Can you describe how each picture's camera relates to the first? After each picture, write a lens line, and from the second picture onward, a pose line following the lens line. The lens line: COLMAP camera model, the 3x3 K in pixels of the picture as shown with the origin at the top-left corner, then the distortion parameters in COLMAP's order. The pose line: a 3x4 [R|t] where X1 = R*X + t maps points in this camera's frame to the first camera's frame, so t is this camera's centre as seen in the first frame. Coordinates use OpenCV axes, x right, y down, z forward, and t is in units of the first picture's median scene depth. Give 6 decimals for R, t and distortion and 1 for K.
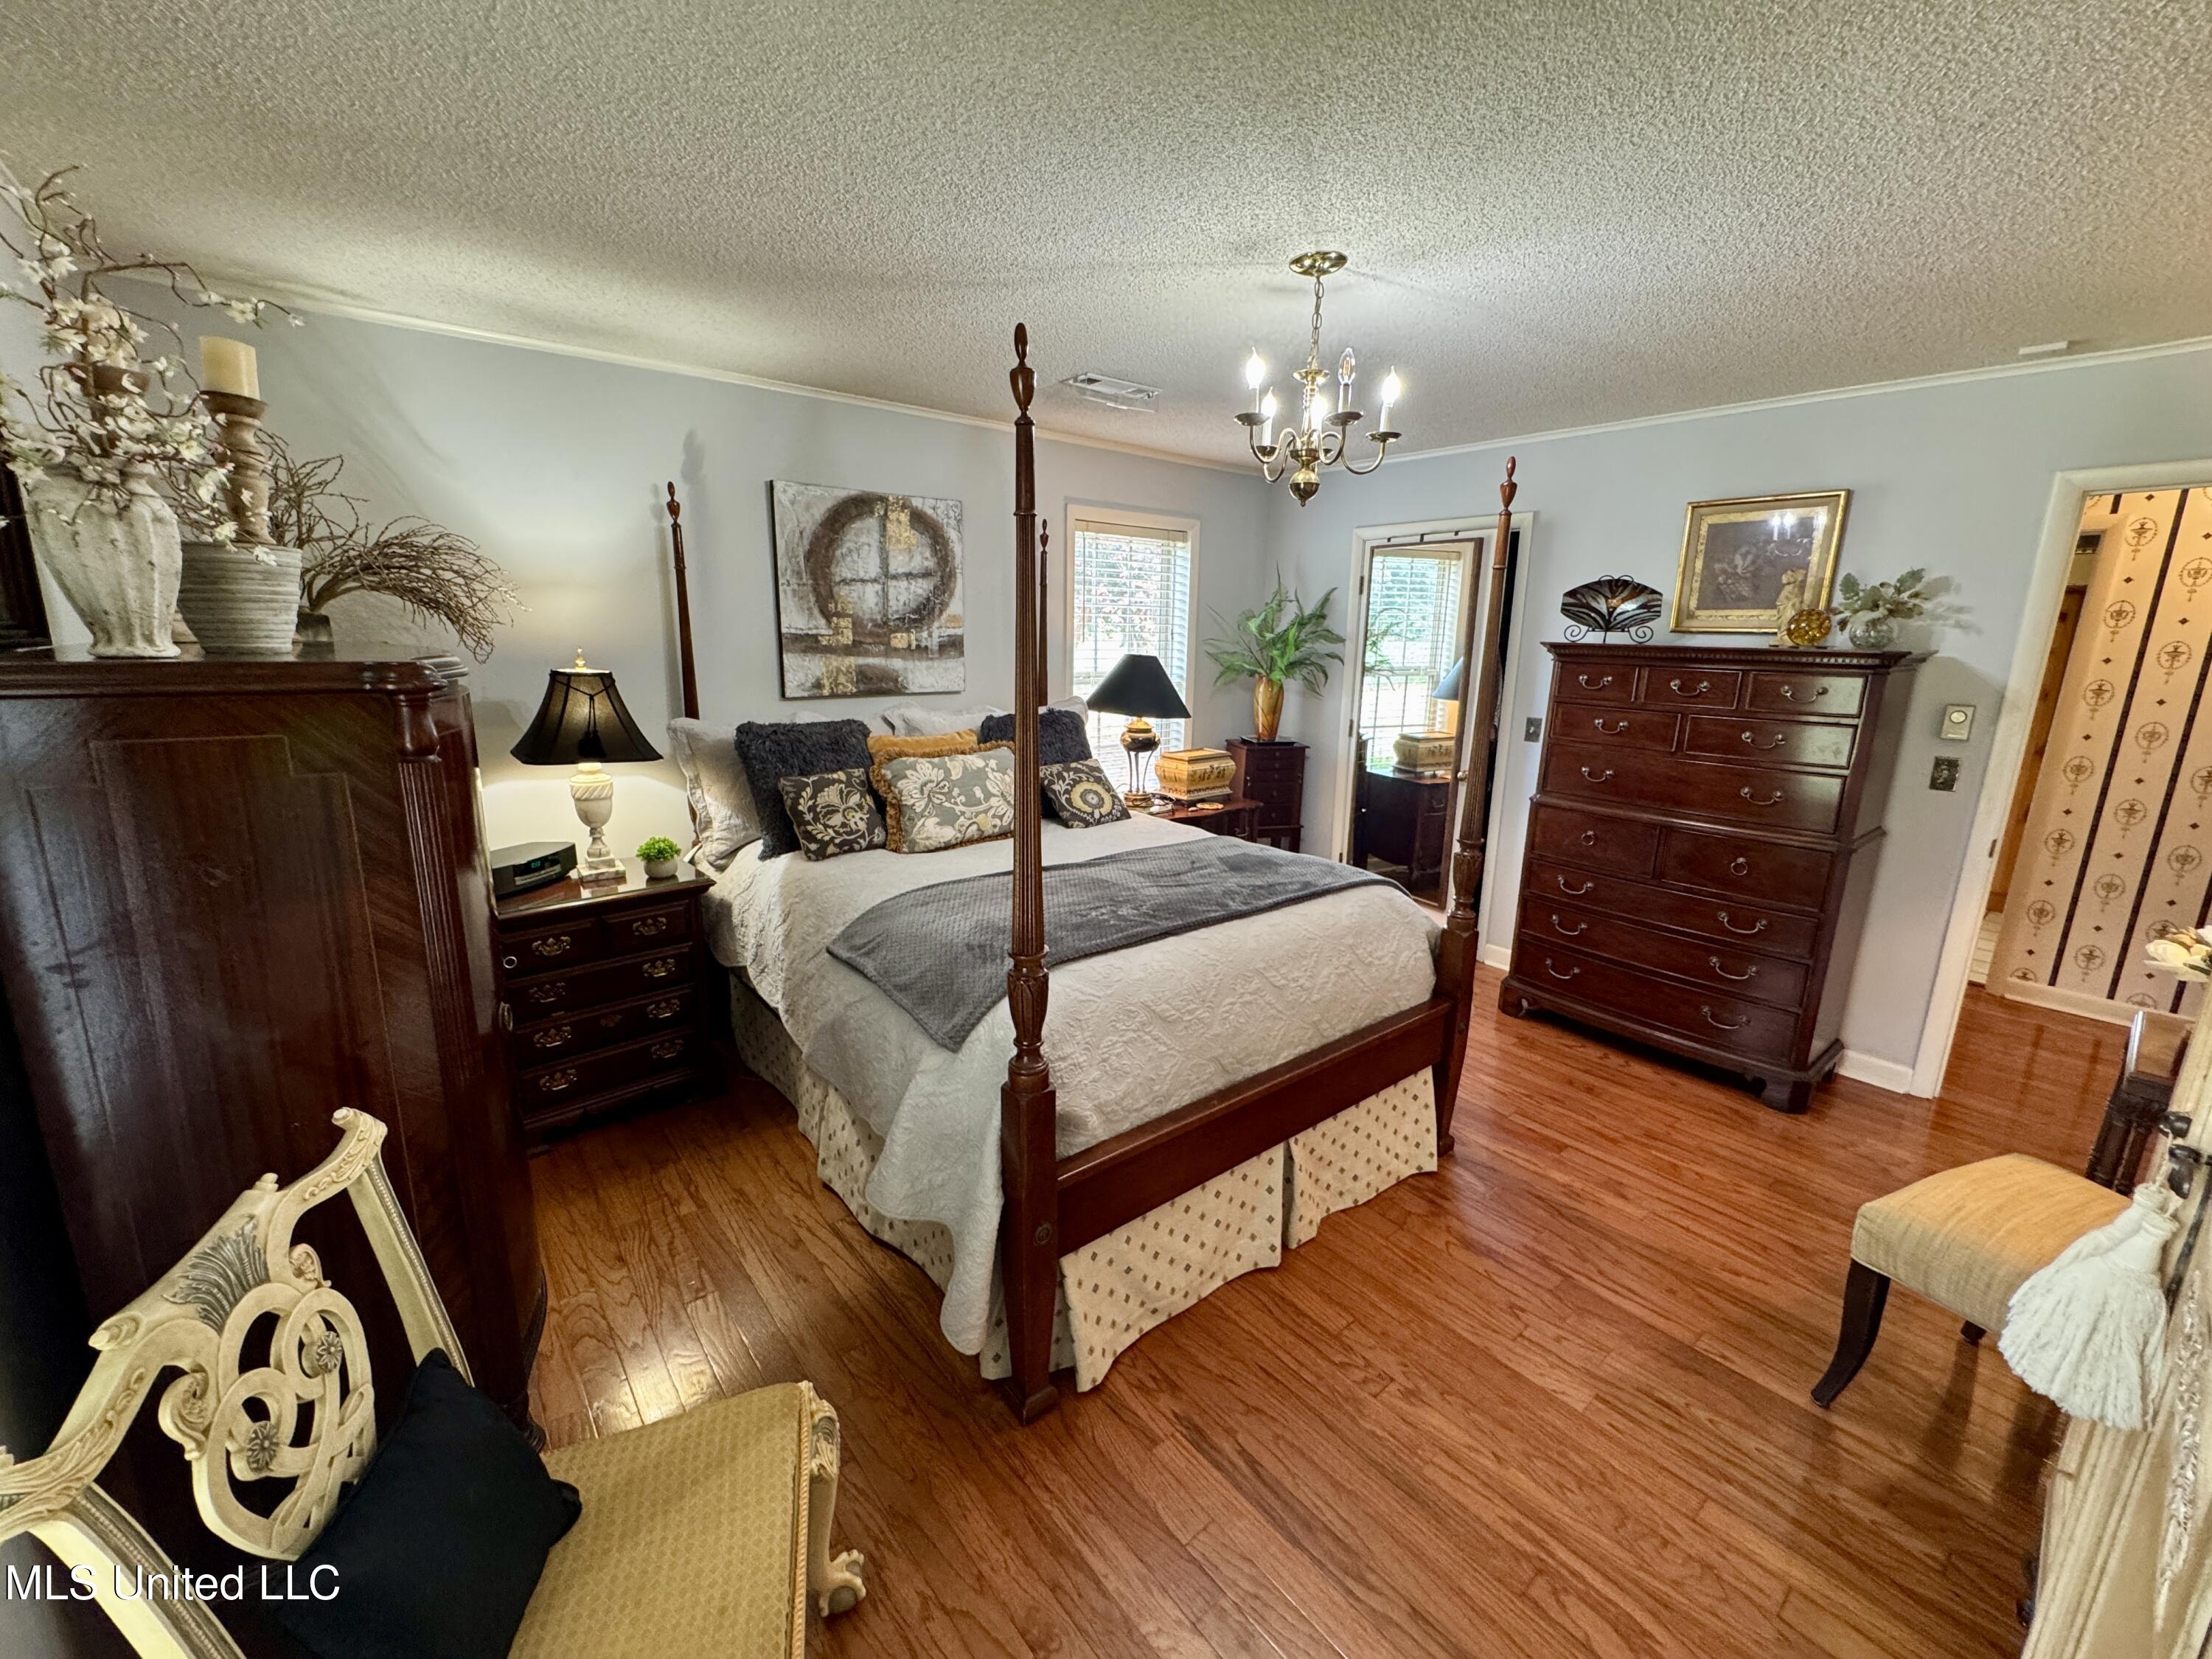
lens RADIAL K [[883.2, 0, 1106.0], [0, 883.2, 829.5], [0, 0, 1]] dist [-0.003226, 0.000110]
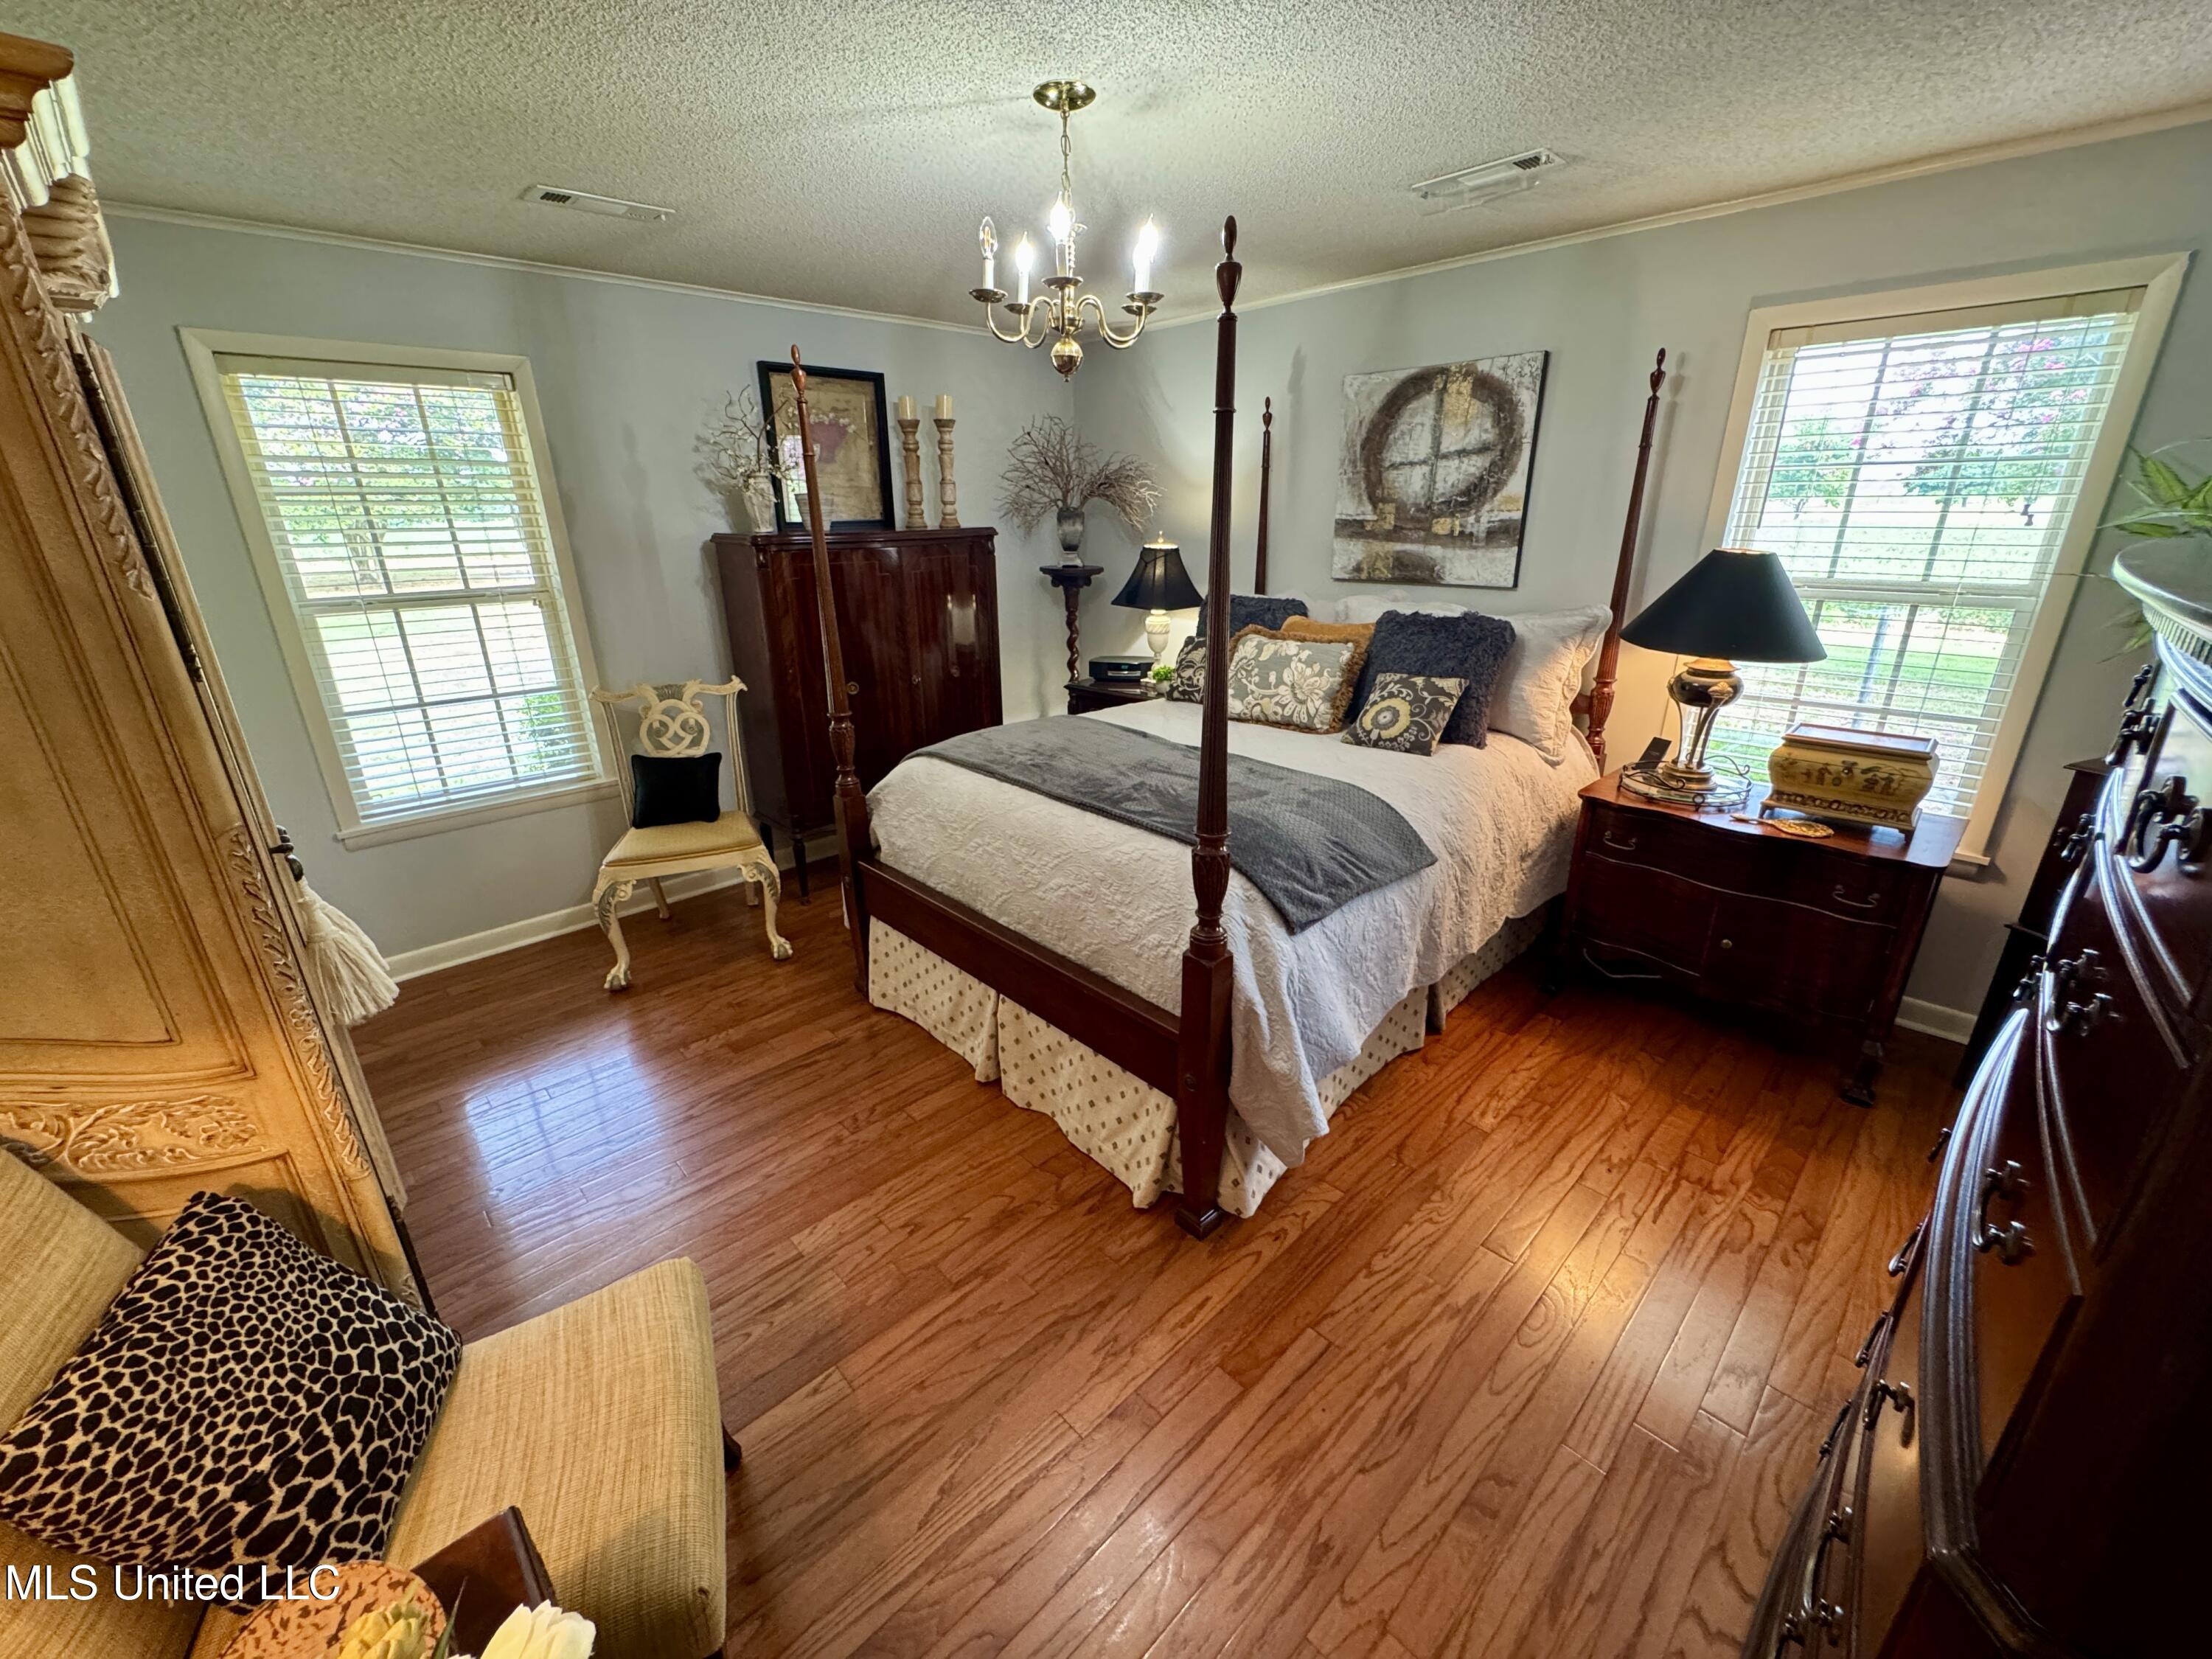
lens RADIAL K [[883.2, 0, 1106.0], [0, 883.2, 829.5], [0, 0, 1]] dist [-0.003226, 0.000110]
pose [[0.084270, 0.326854, -0.941310, 0.758032], [-0.206179, 0.929946, 0.304450, -0.130824], [0.974879, 0.168423, 0.145757, 0.590331]]
